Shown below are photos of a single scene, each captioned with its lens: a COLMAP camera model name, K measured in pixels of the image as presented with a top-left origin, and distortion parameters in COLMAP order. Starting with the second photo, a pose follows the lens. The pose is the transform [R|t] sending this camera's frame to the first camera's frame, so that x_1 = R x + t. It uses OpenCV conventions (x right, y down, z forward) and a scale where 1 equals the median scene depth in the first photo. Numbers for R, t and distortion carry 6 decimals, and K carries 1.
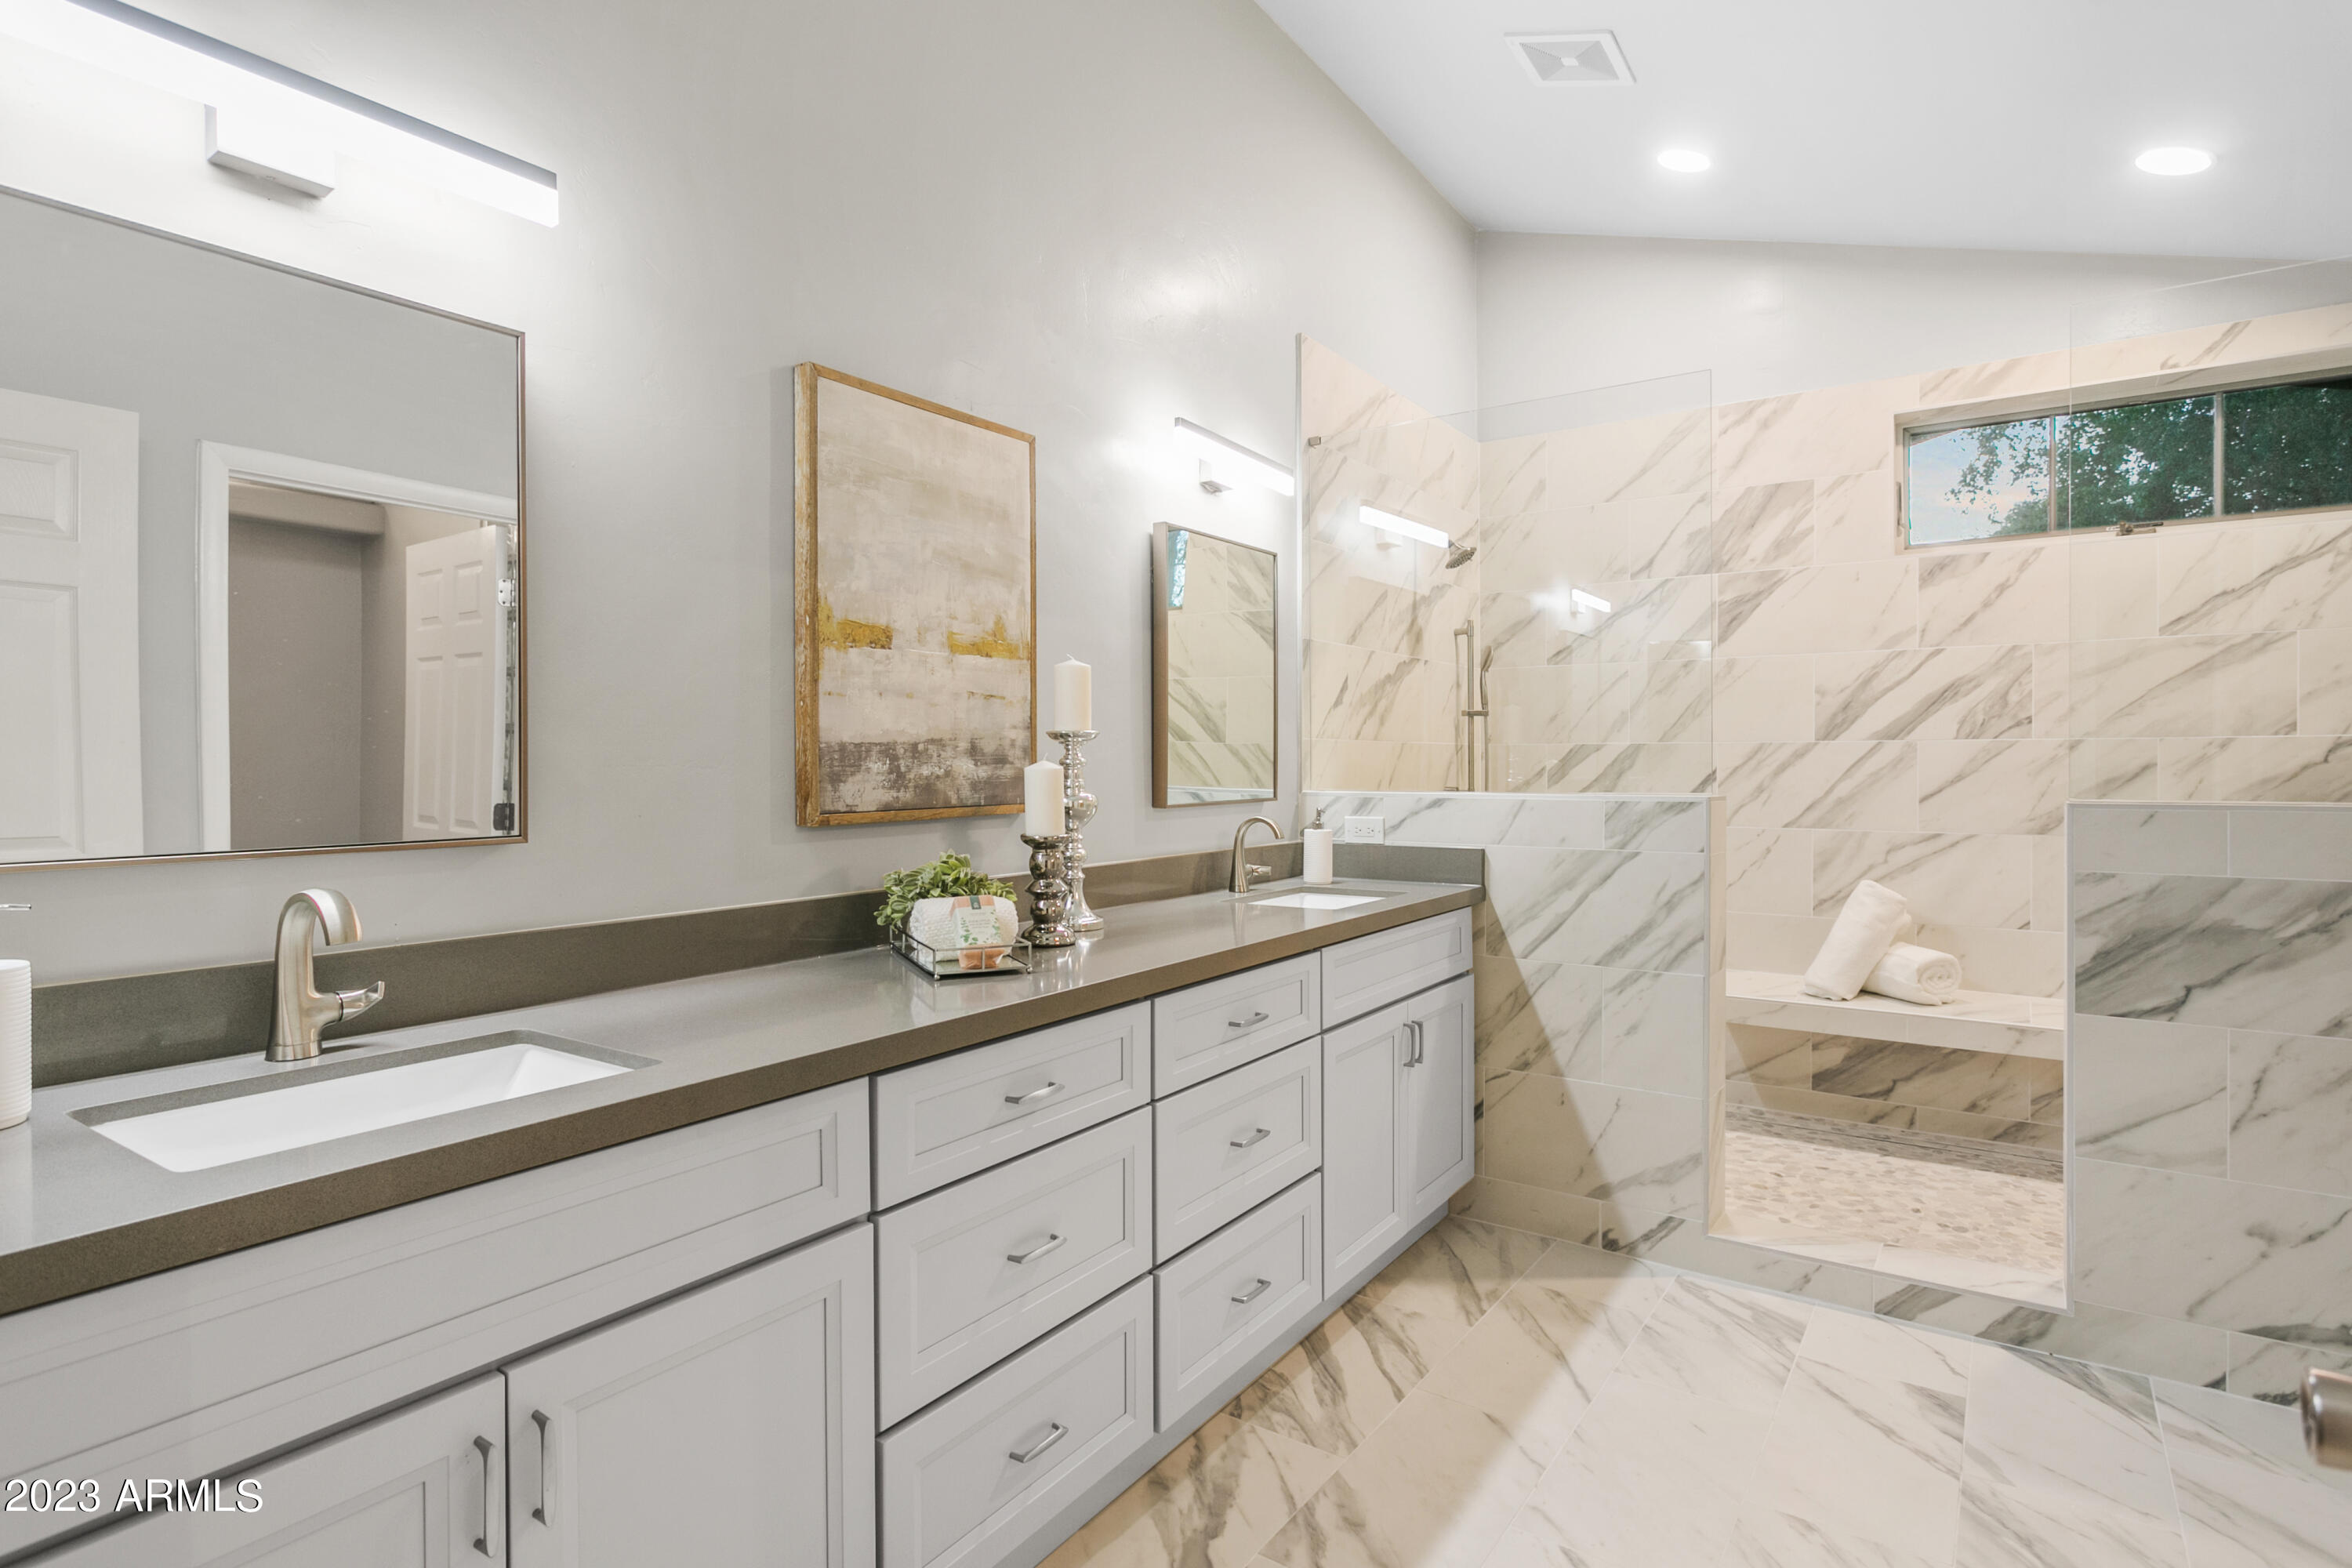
lens RADIAL K [[1213.7, 0, 1174.1], [0, 1213.7, 782.2], [0, 0, 1]] dist [-0.004160, 0.003059]
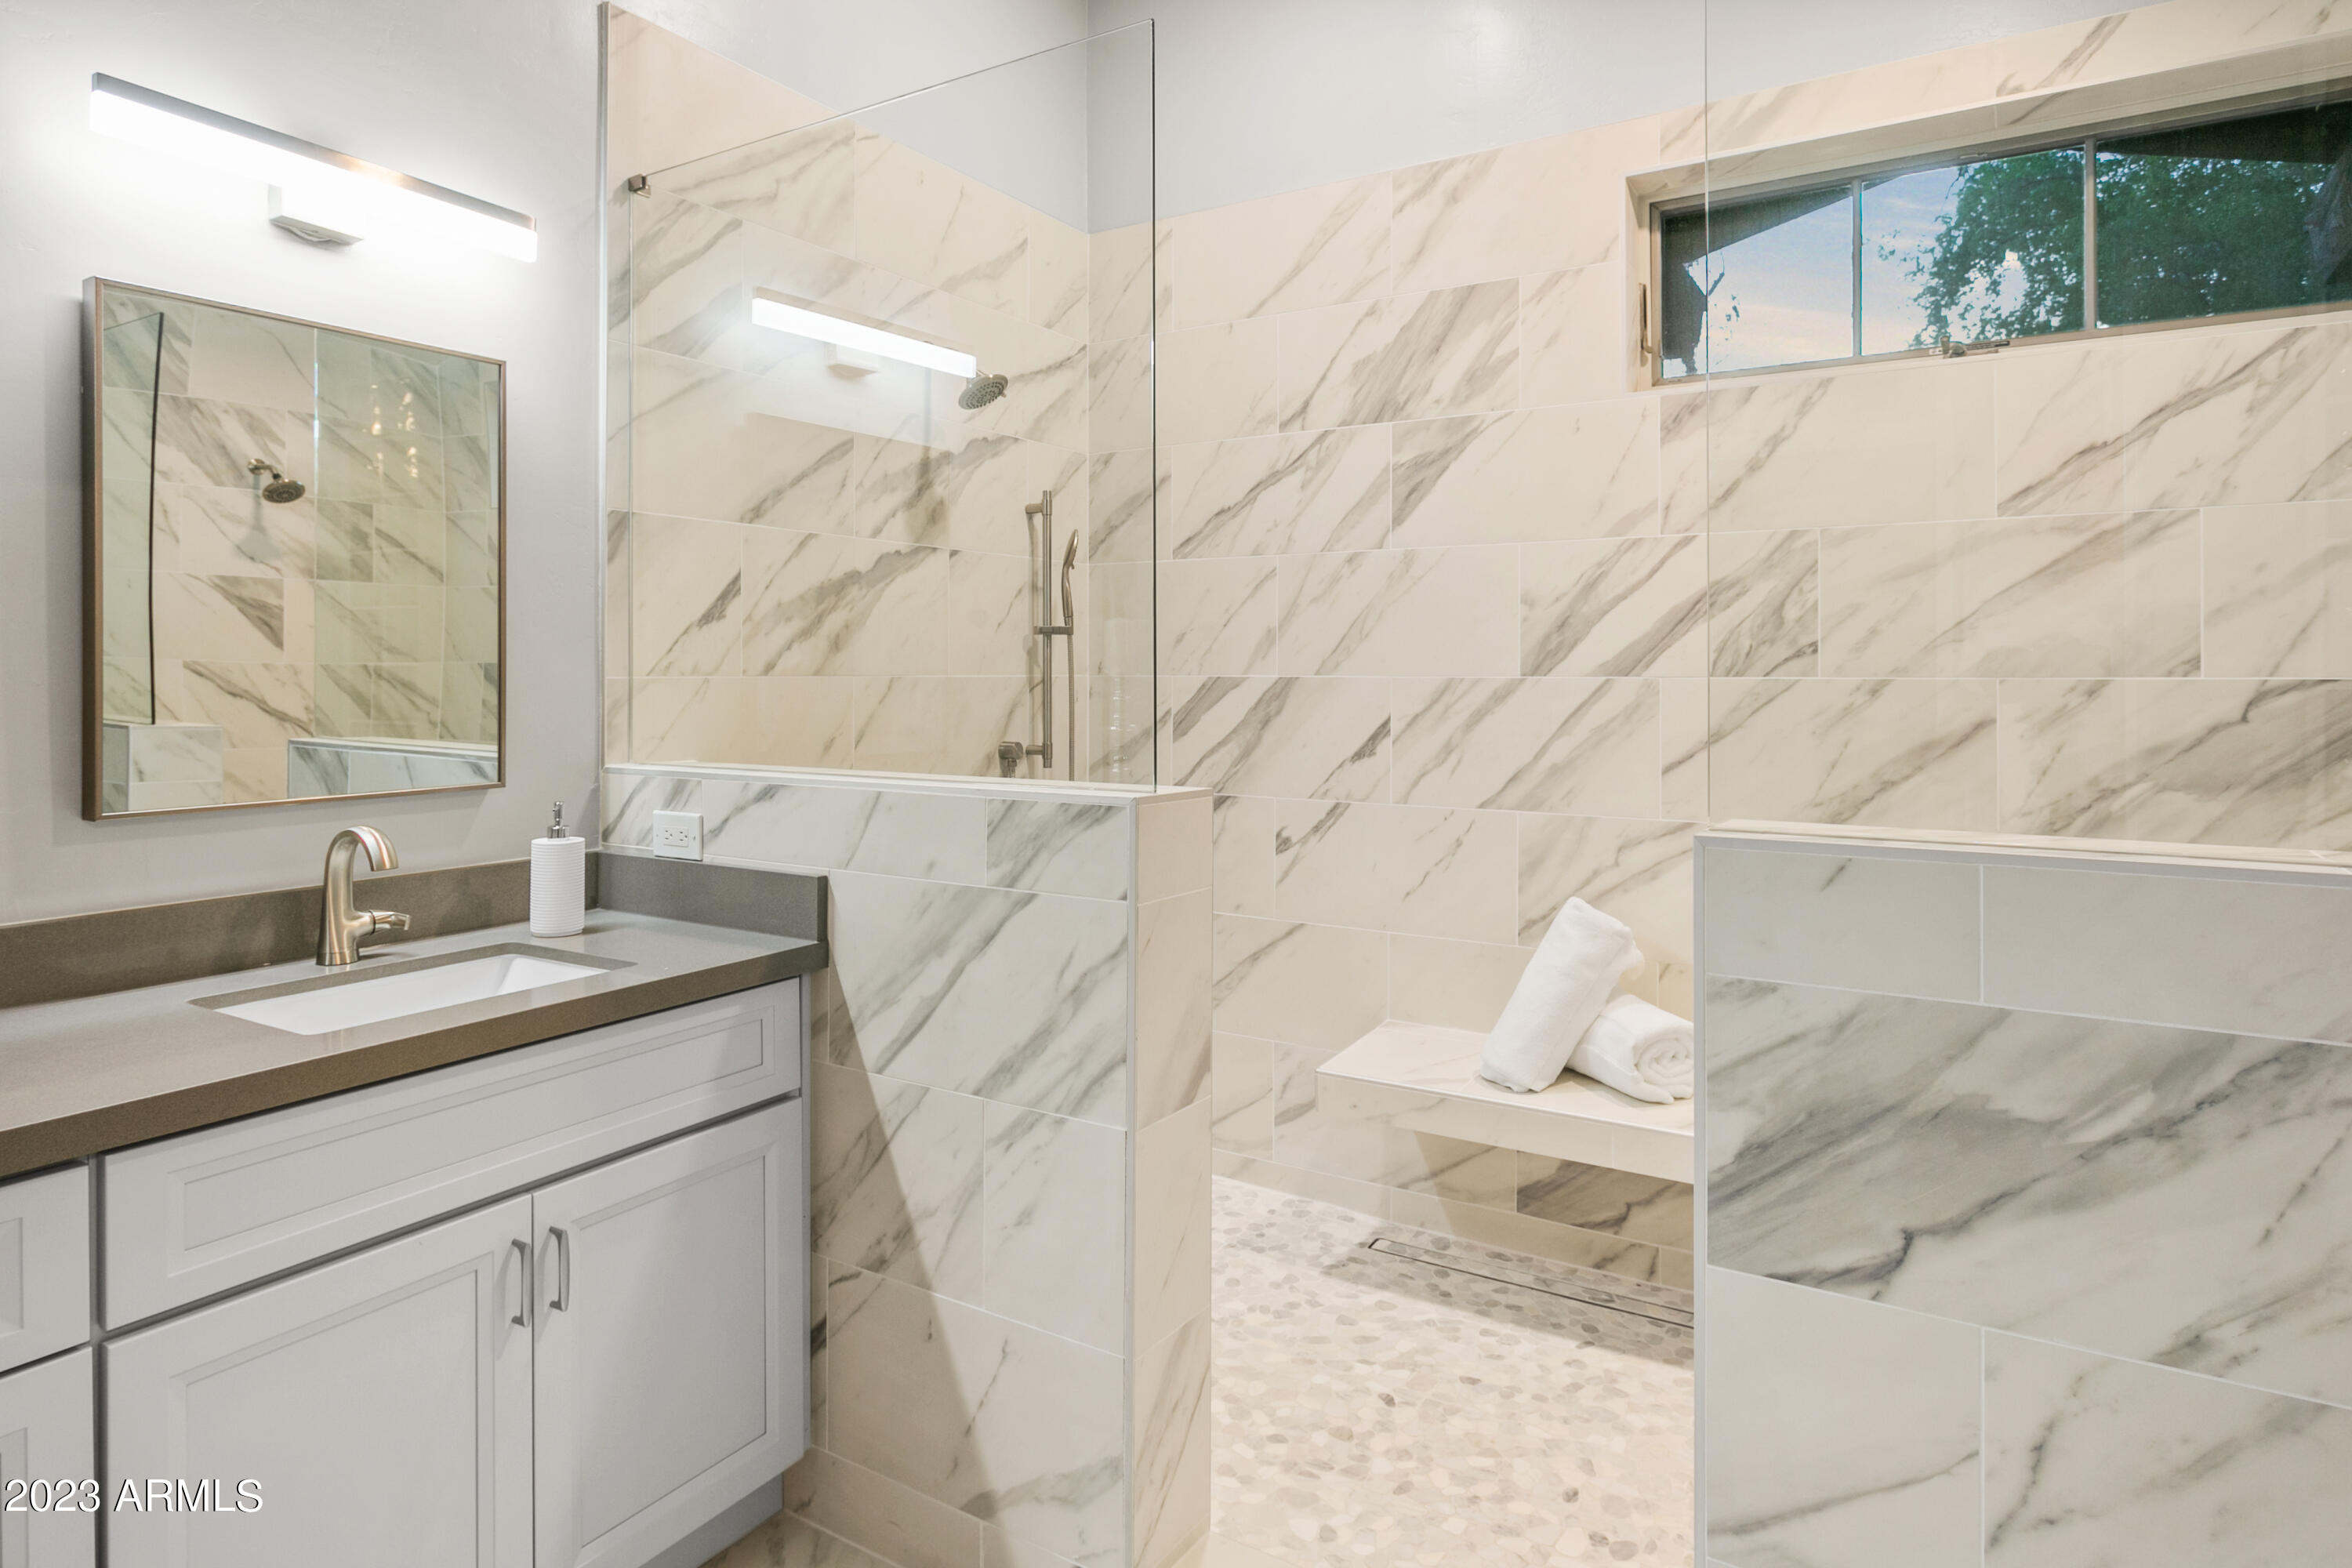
lens RADIAL K [[1346.9, 0, 1169.8], [0, 1346.9, 678.3], [0, 0, 1]] dist [-0.013642, 0.004481]
pose [[0.998876, 0.001848, 0.047366, 0.354028], [-0.001290, 0.999930, -0.011803, -0.028205], [-0.047384, 0.011728, 0.998808, 0.329663]]
